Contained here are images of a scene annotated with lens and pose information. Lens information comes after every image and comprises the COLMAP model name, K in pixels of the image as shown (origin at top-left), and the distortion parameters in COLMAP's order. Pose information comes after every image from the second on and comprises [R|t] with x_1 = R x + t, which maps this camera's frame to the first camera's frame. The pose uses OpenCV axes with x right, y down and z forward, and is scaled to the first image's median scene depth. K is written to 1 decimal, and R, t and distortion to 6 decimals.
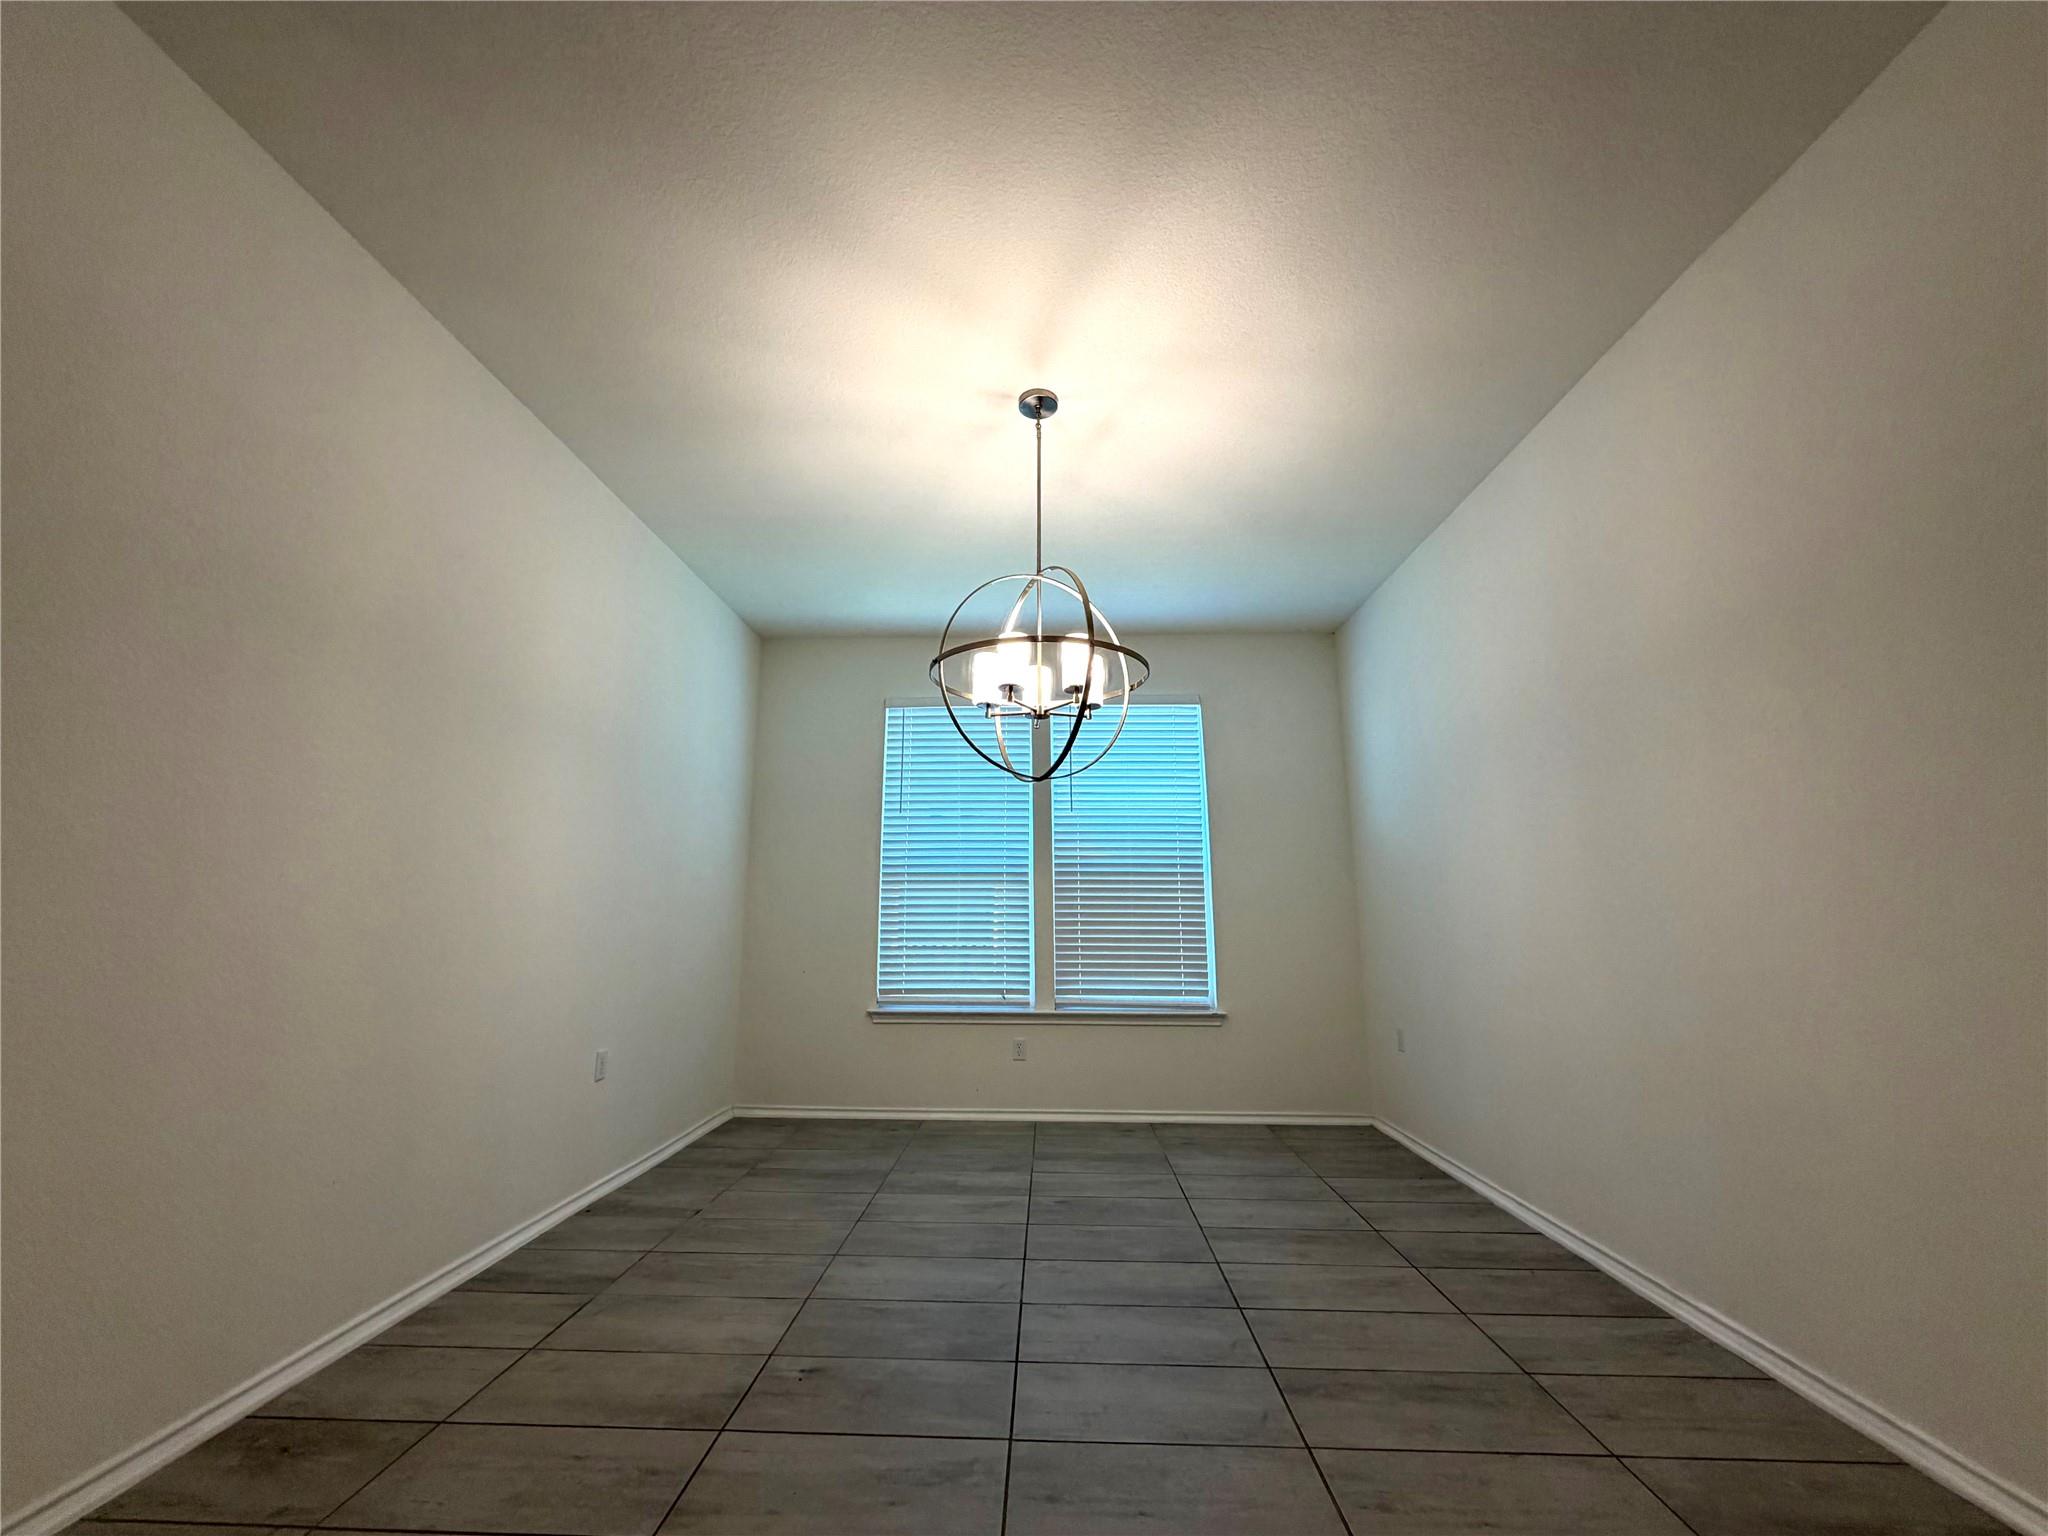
lens RADIAL K [[816.8, 0, 1017.4], [0, 816.8, 772.5], [0, 0, 1]] dist [-0.000267, 0.000156]
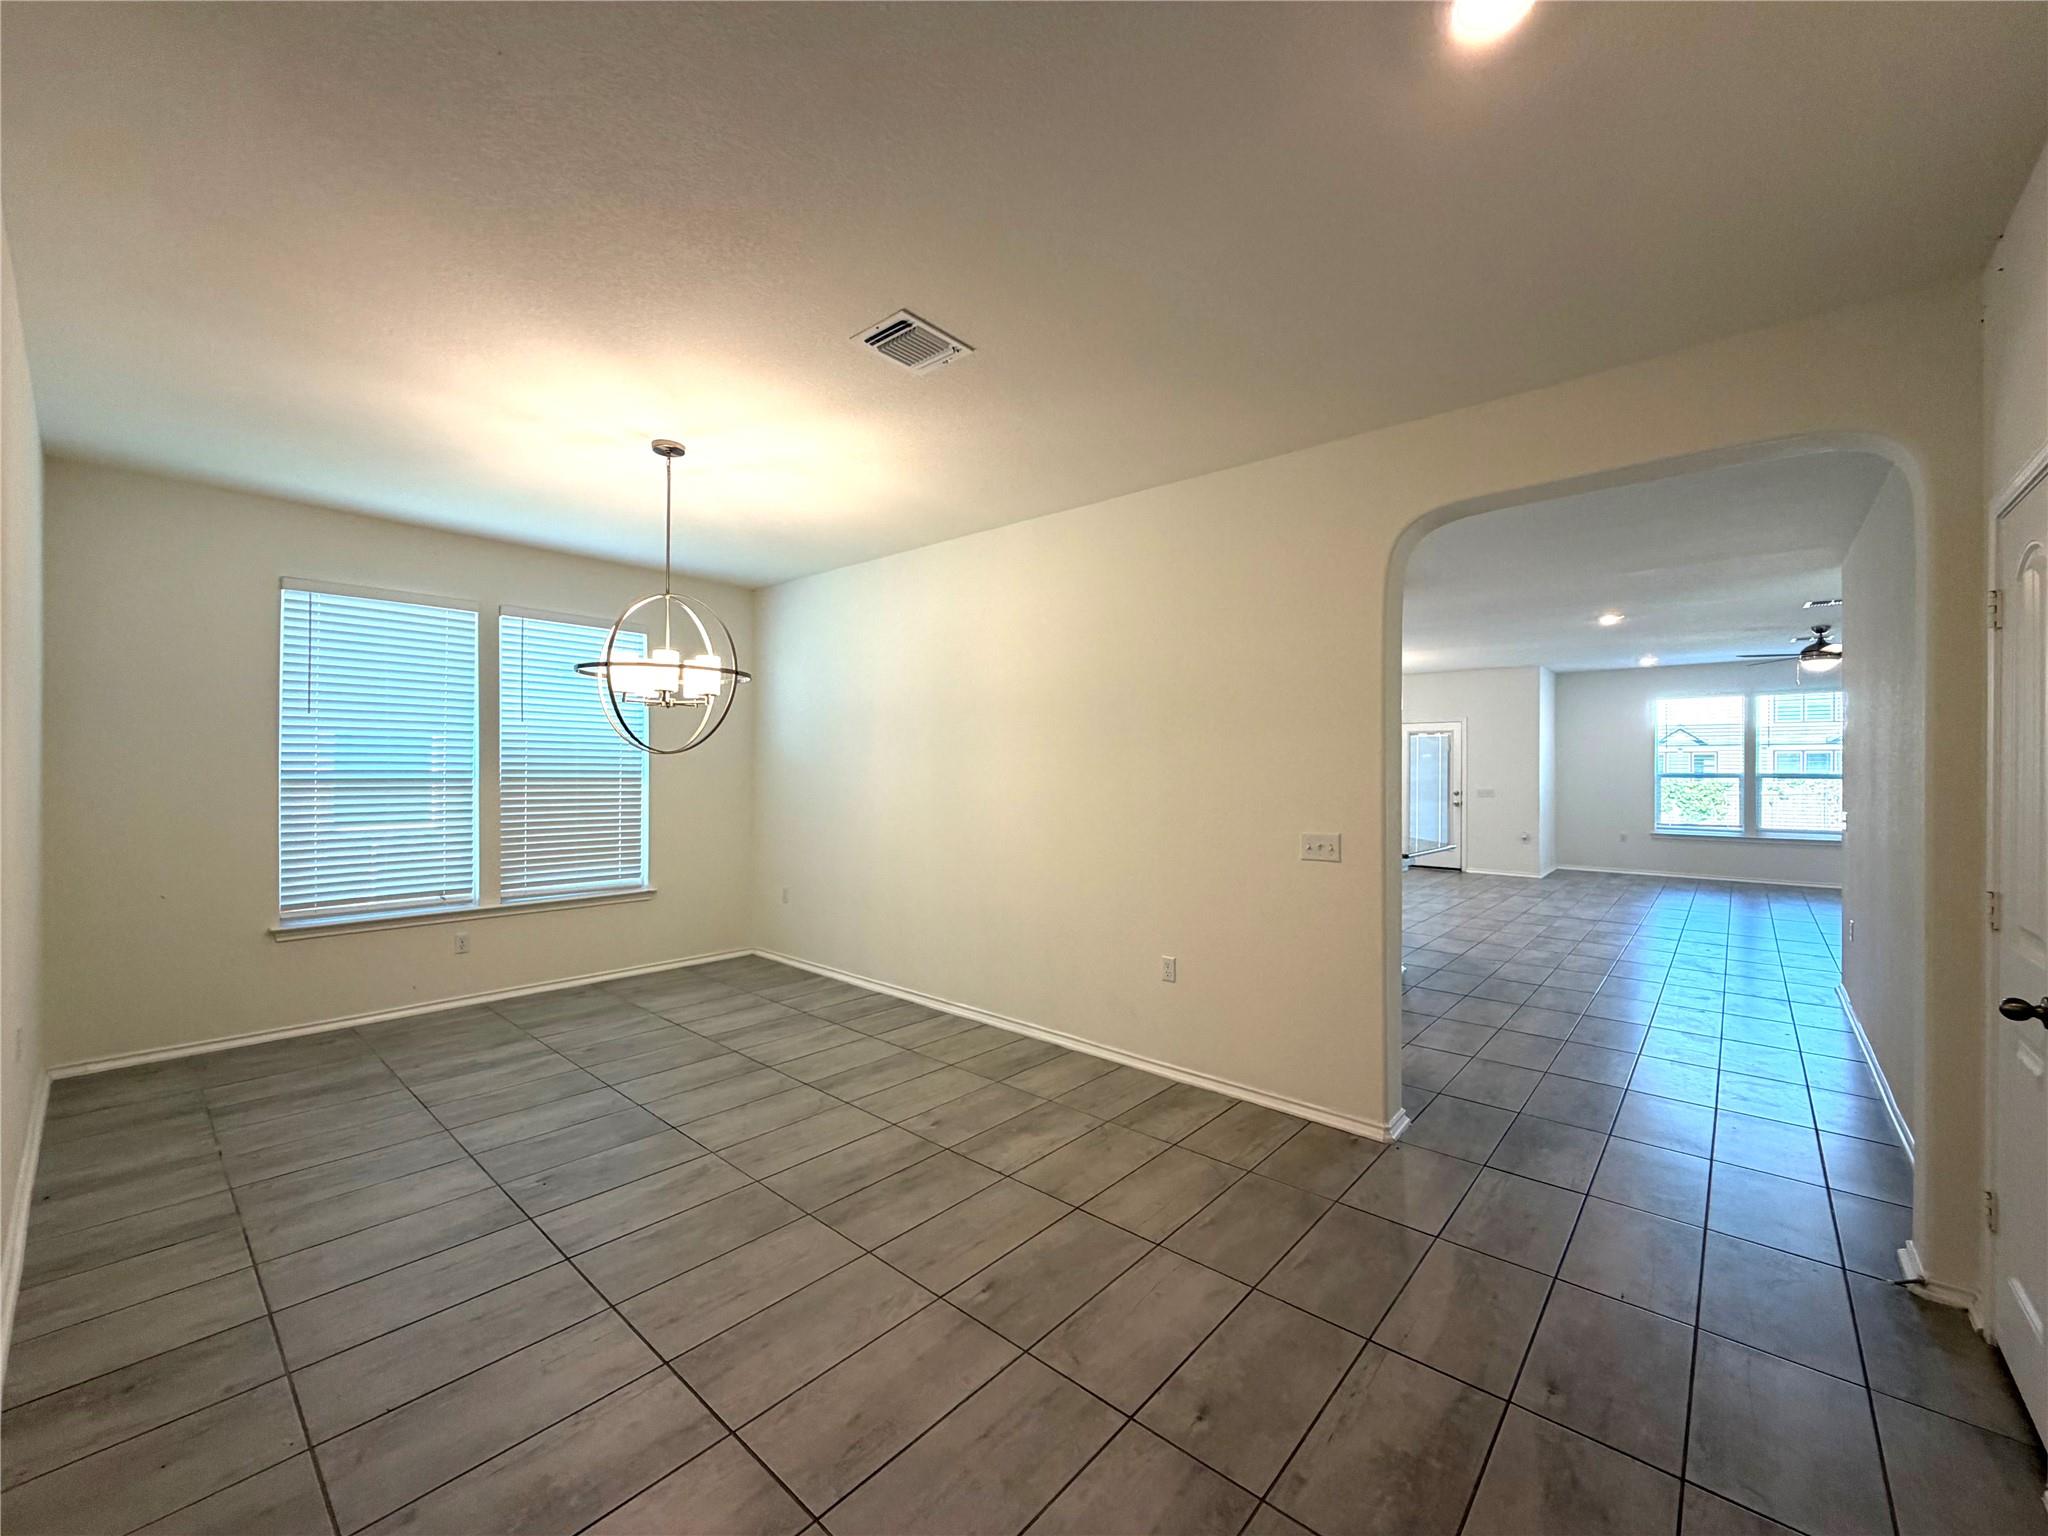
lens RADIAL K [[816.8, 0, 1015.1], [0, 816.8, 765.4], [0, 0, 1]] dist [-0.000267, 0.000156]
pose [[0.635234, 0.005877, 0.772297, -0.542999], [-0.146680, 0.982689, 0.113170, -0.173490], [-0.758263, -0.185170, 0.625100, -0.254781]]
